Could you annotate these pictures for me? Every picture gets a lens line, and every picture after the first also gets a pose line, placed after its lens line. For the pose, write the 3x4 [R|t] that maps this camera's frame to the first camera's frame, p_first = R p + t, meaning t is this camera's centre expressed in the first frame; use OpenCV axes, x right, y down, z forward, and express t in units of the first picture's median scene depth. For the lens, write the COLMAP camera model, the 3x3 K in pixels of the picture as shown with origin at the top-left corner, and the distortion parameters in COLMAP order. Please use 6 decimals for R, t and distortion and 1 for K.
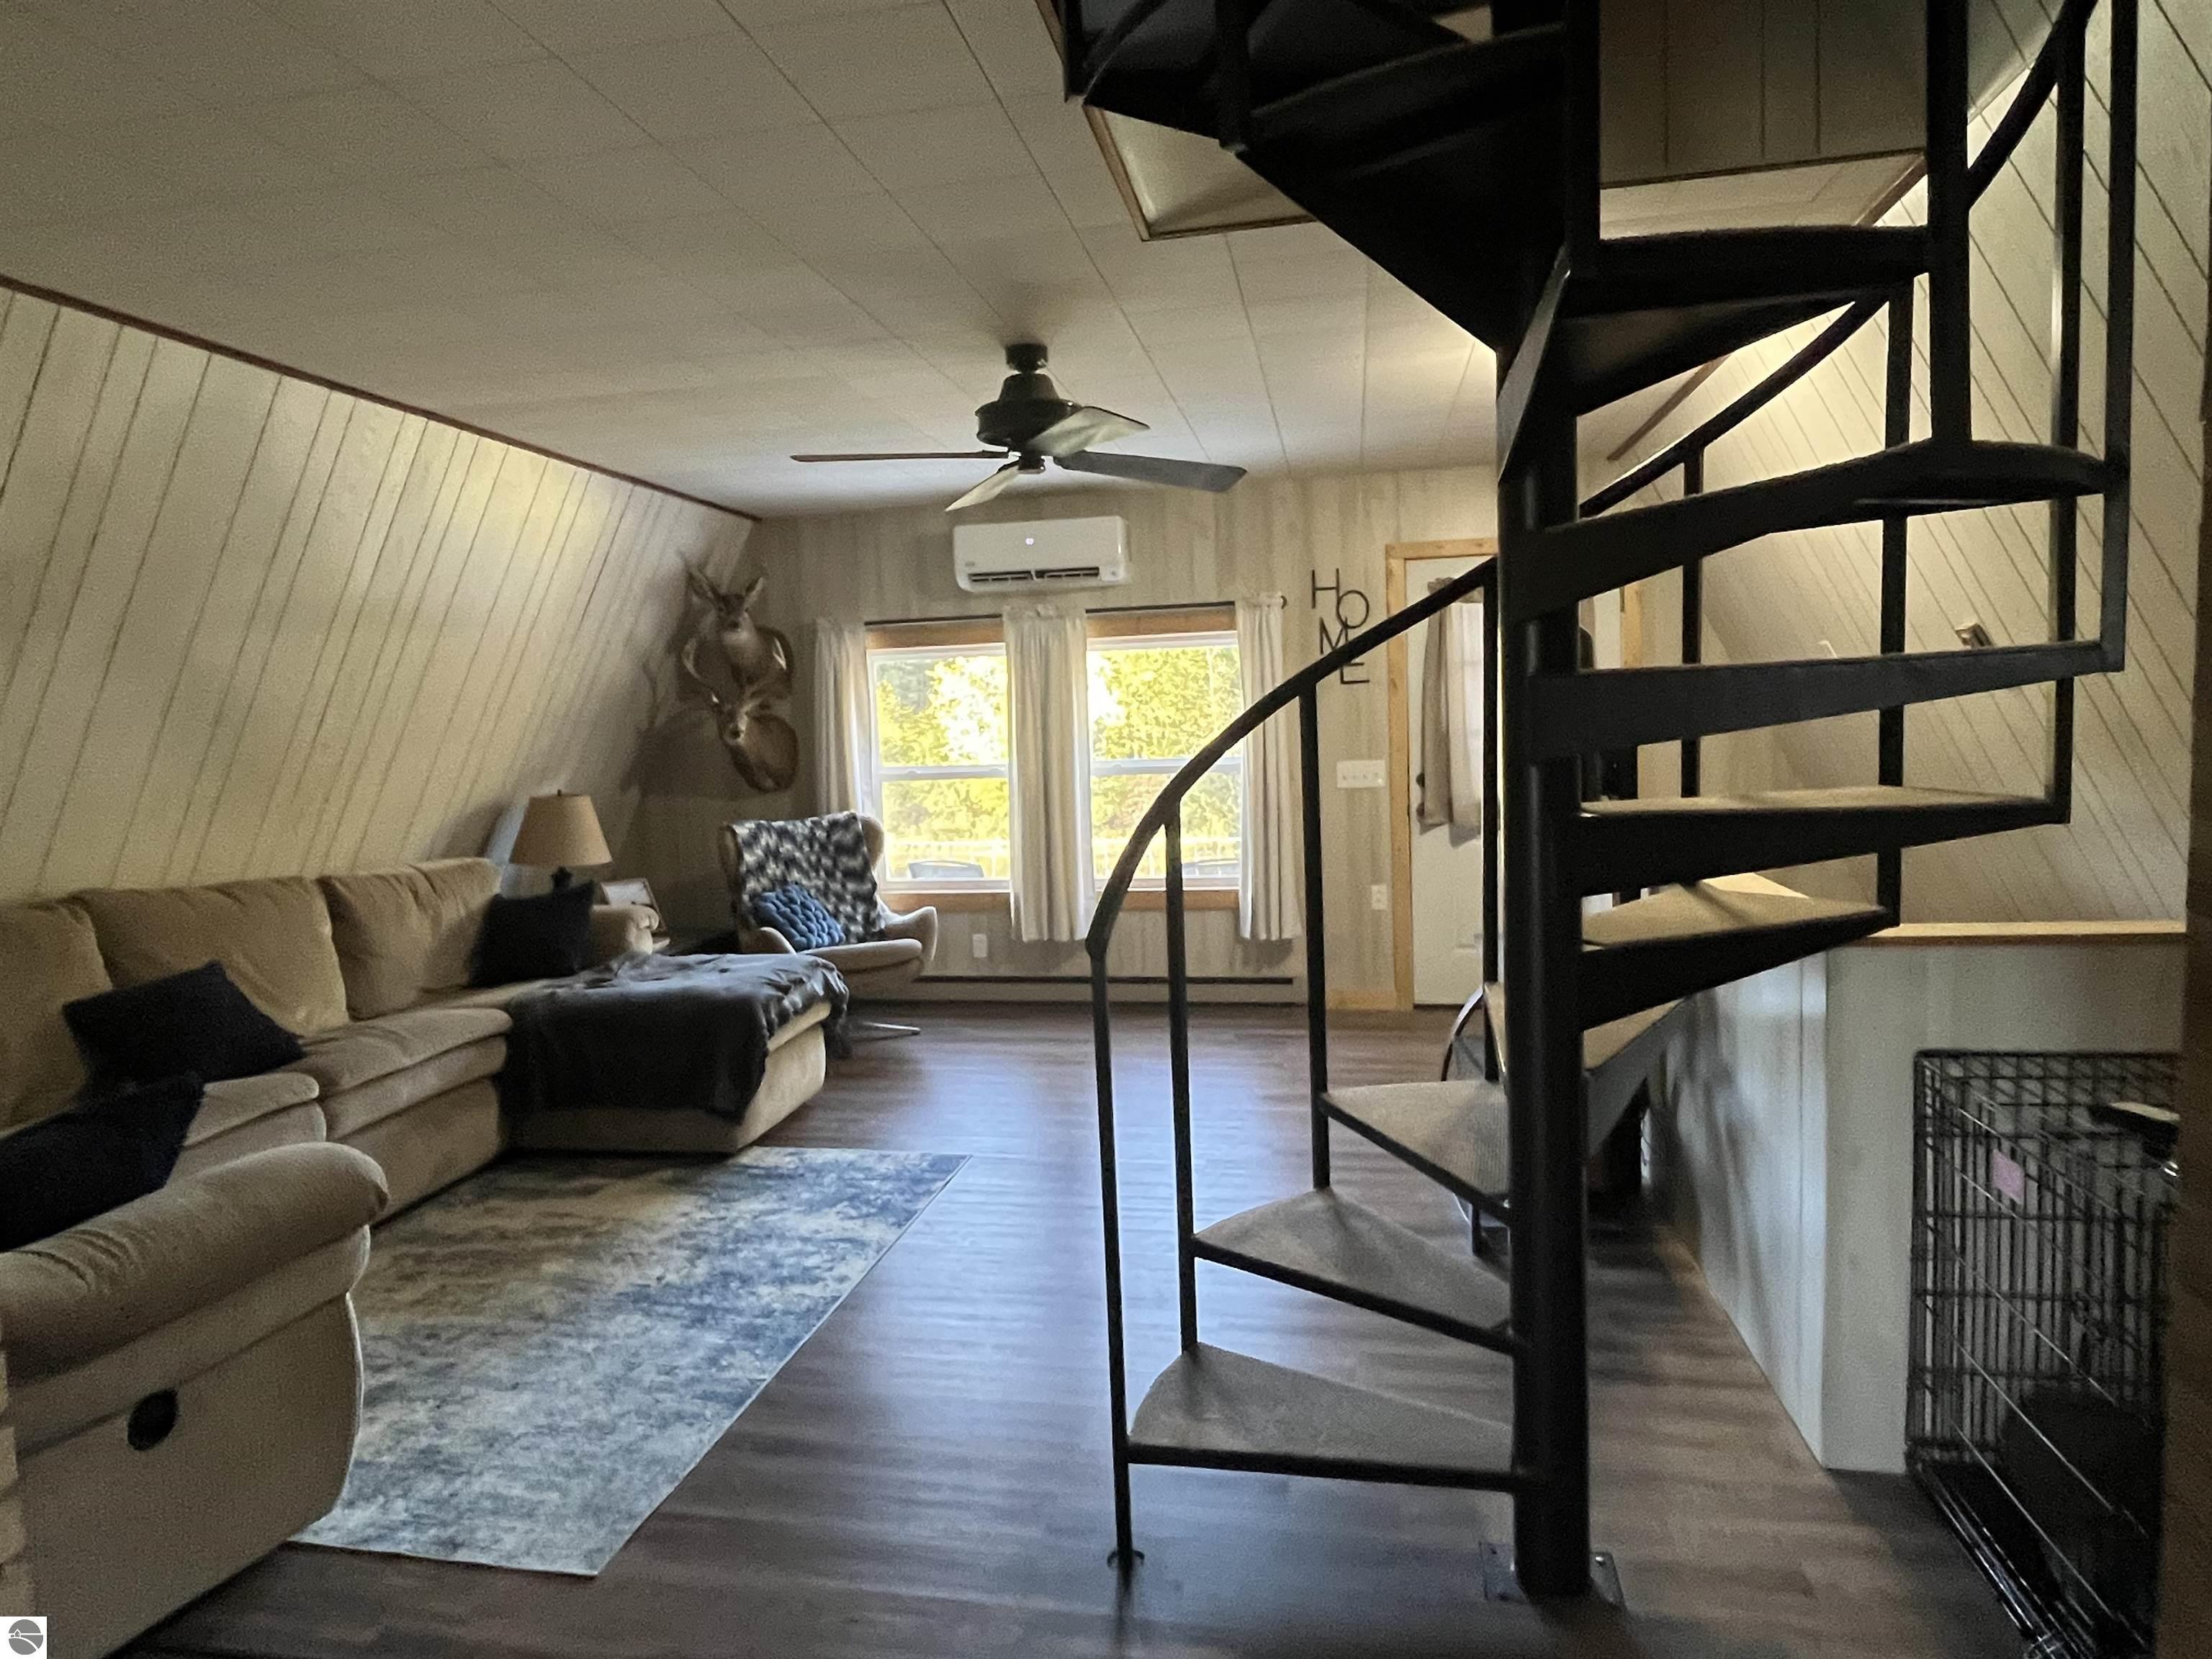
lens RADIAL K [[1311.5, 0, 1100.4], [0, 1311.5, 830.4], [0, 0, 1]] dist [-0.006932, -0.001374]
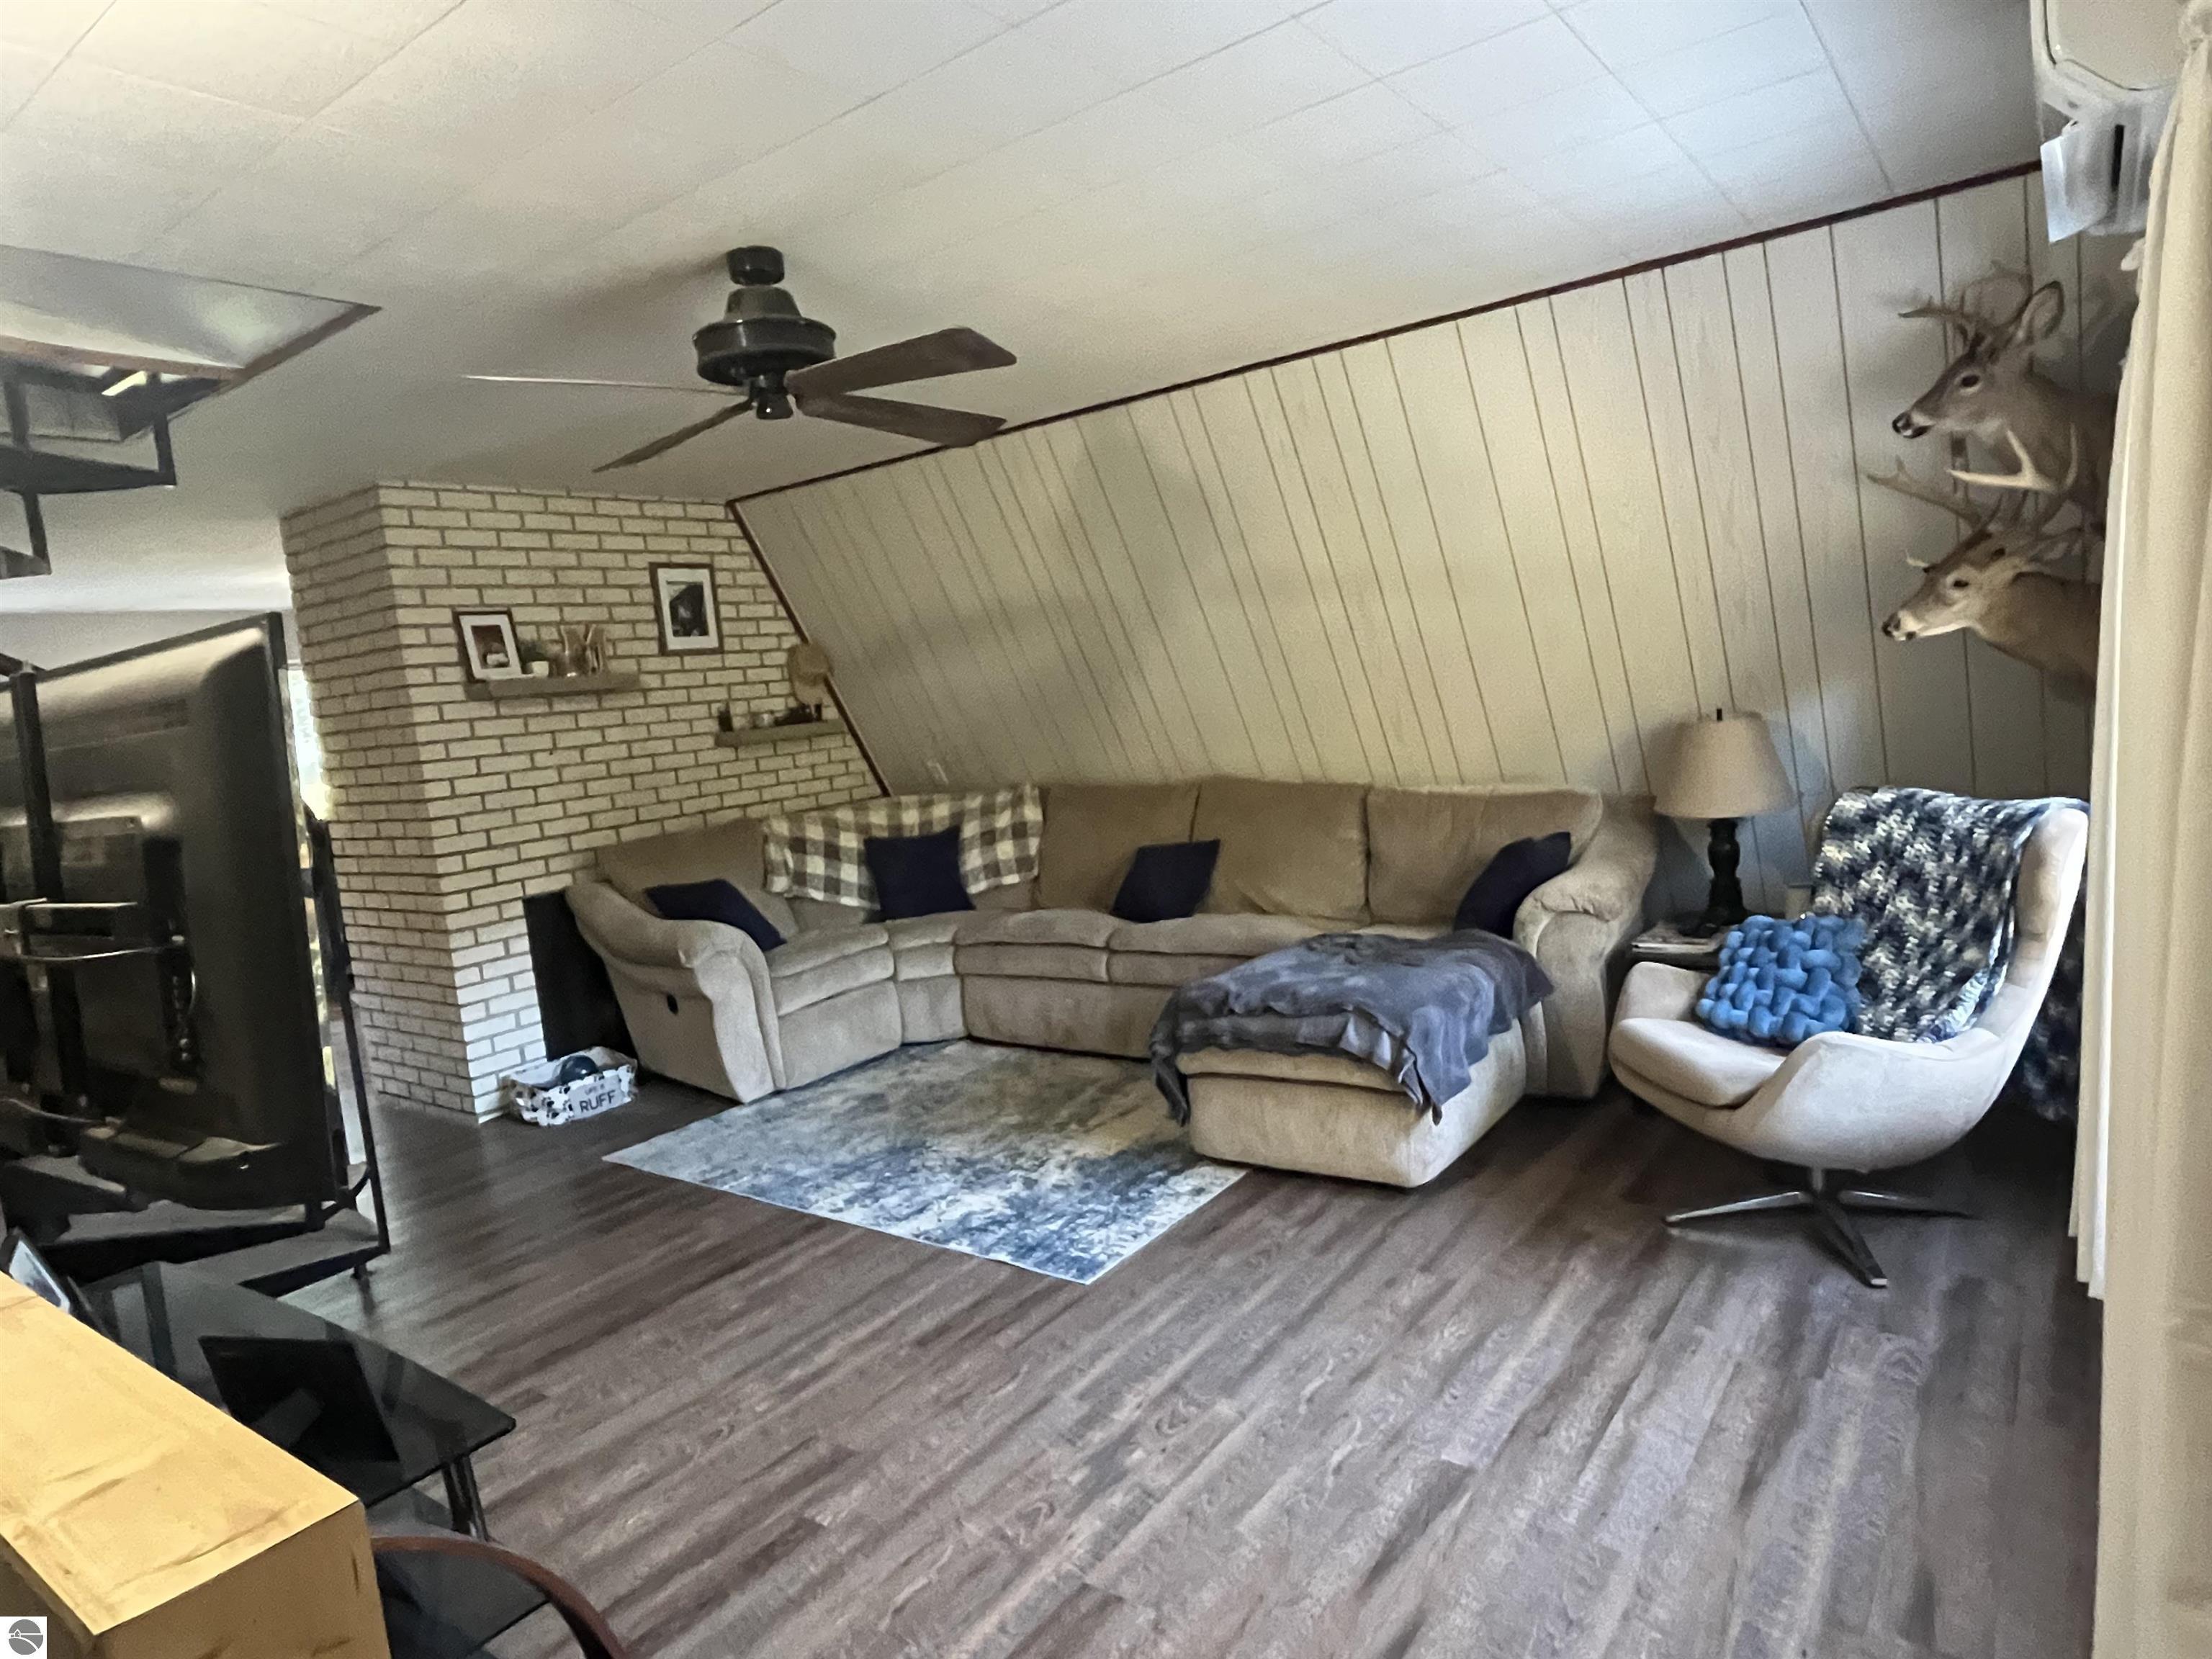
lens RADIAL K [[1311.5, 0, 1103.4], [0, 1311.5, 827.1], [0, 0, 1]] dist [-0.006932, -0.001374]
pose [[-0.426359, 0.176030, -0.887261, 0.602276], [0.034475, 0.983331, 0.178524, -0.166096], [0.903897, 0.045527, -0.425321, 1.536316]]
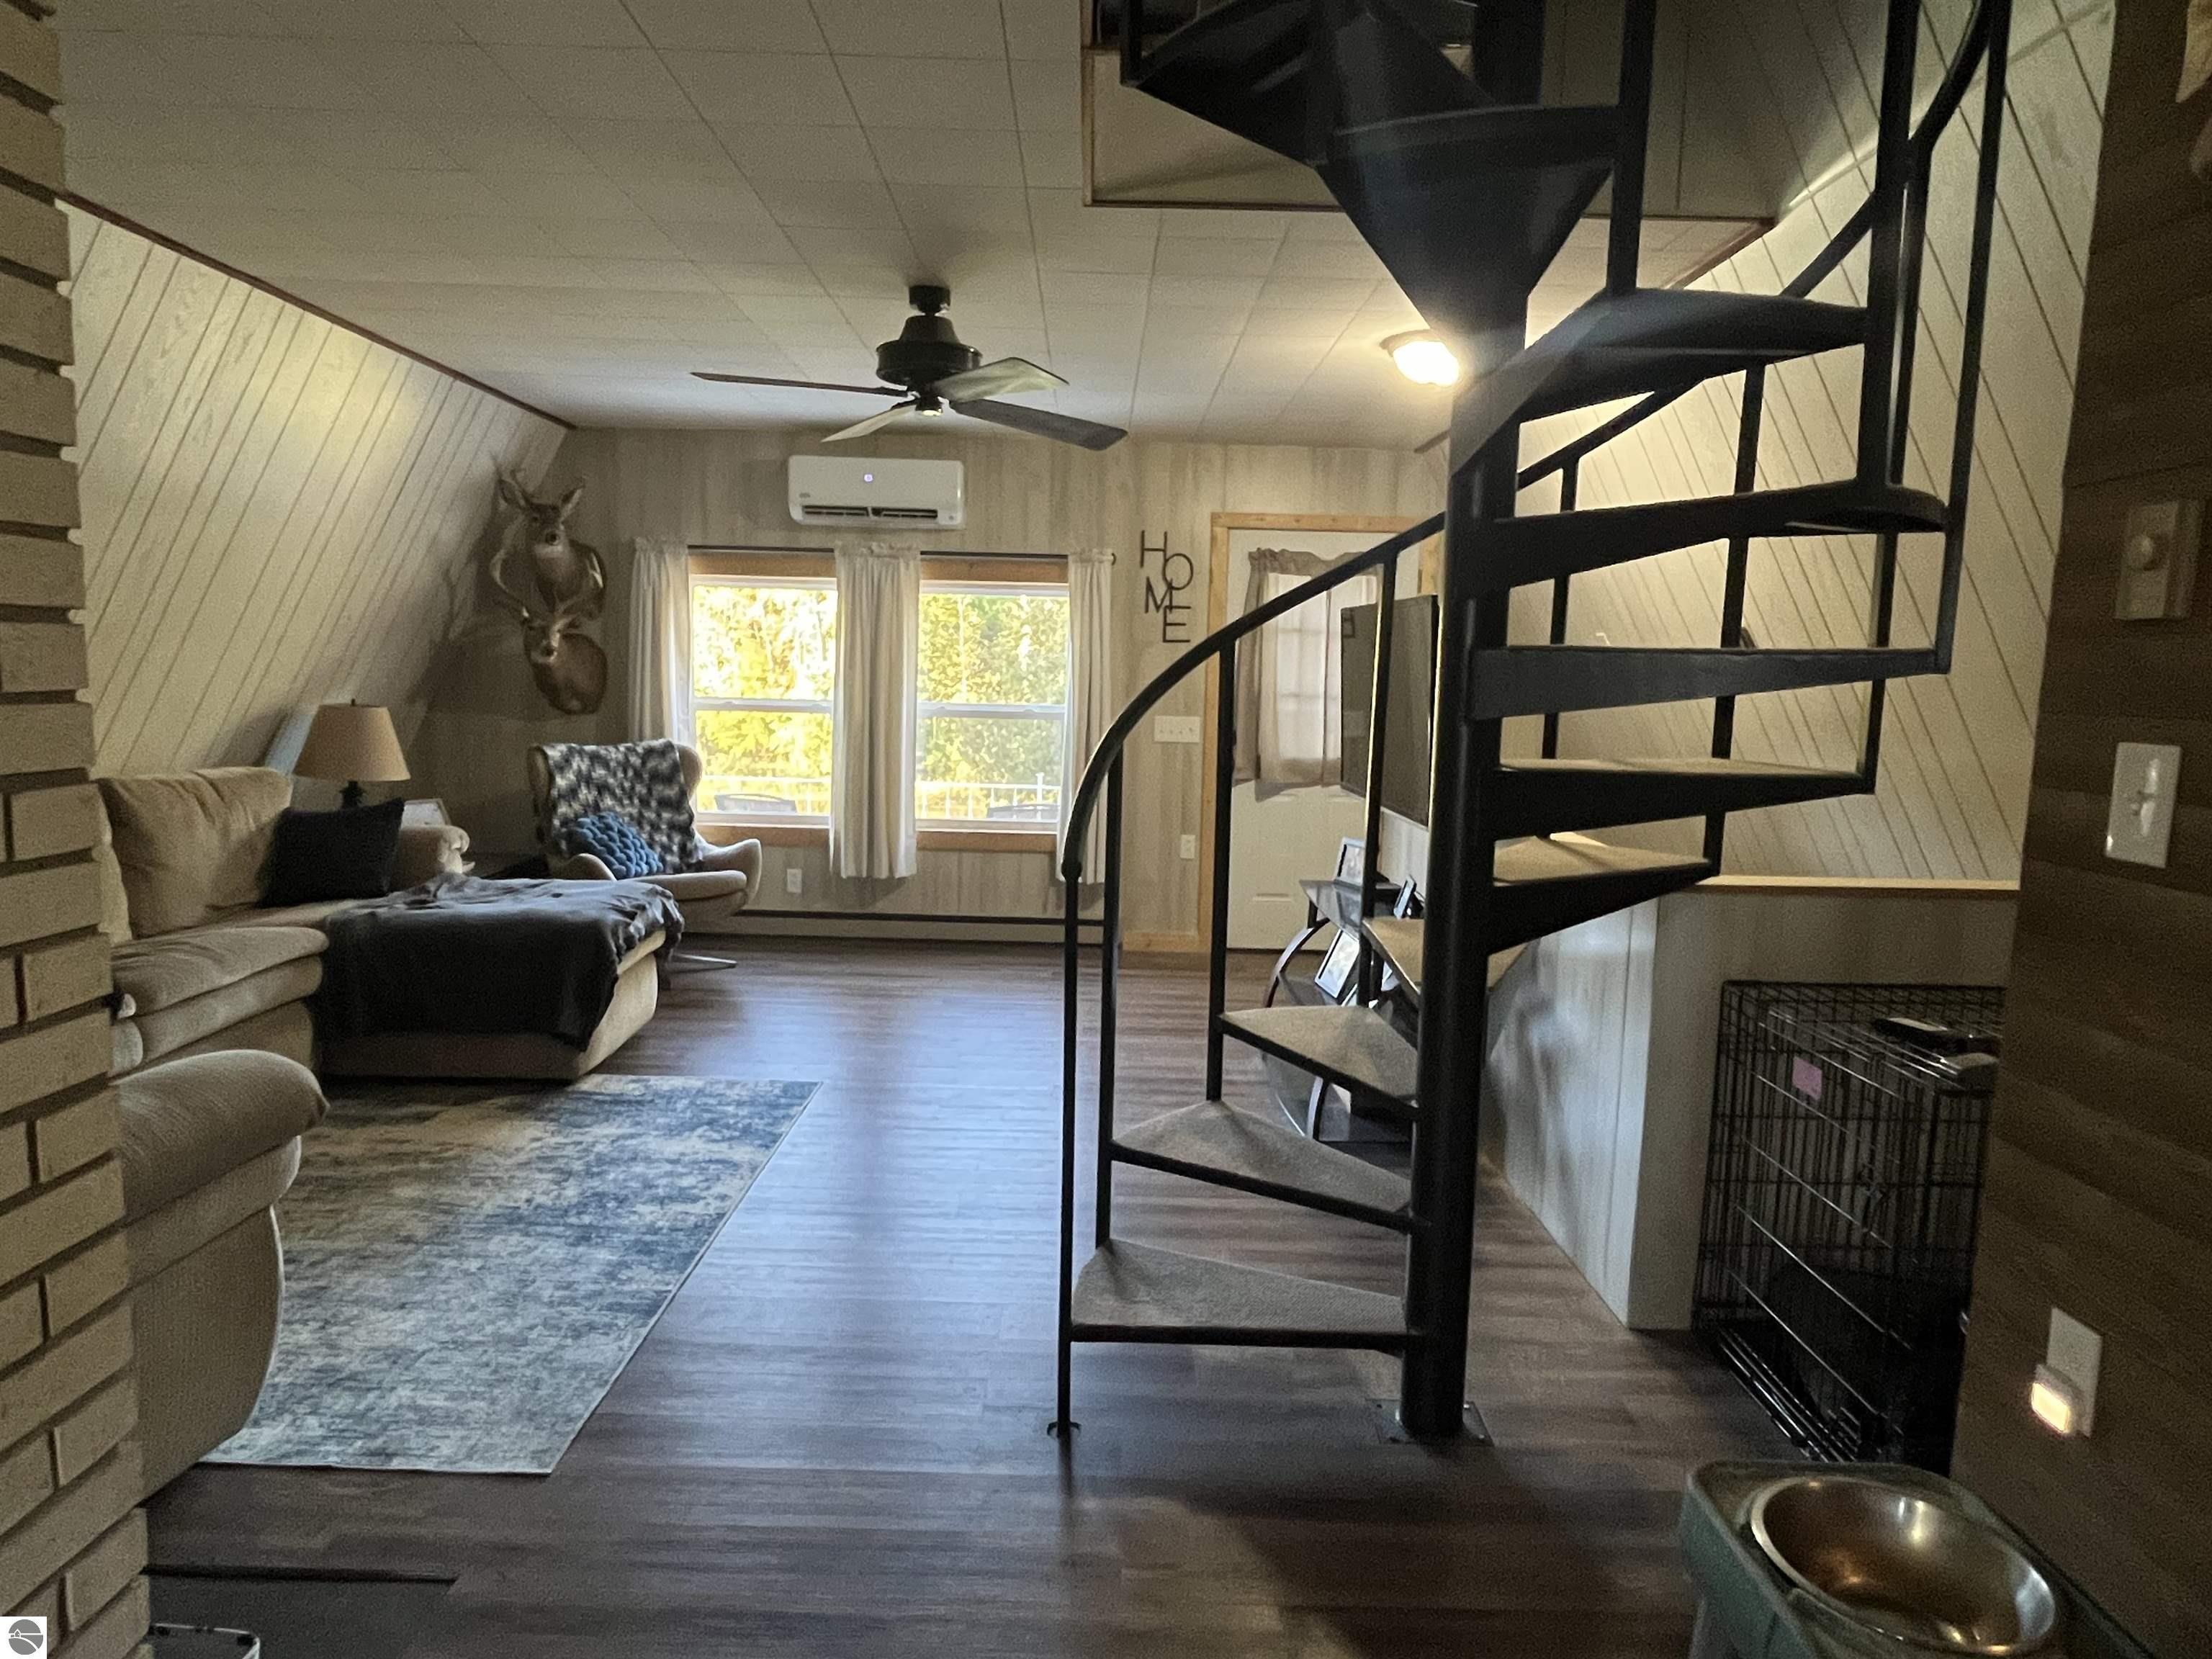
lens RADIAL K [[1311.5, 0, 1105.6], [0, 1311.5, 824.6], [0, 0, 1]] dist [-0.006932, -0.001374]
pose [[0.978361, 0.039606, 0.203079, -0.113880], [-0.046288, 0.998528, 0.028258, 0.010978], [-0.201661, -0.037047, 0.978754, -0.037860]]
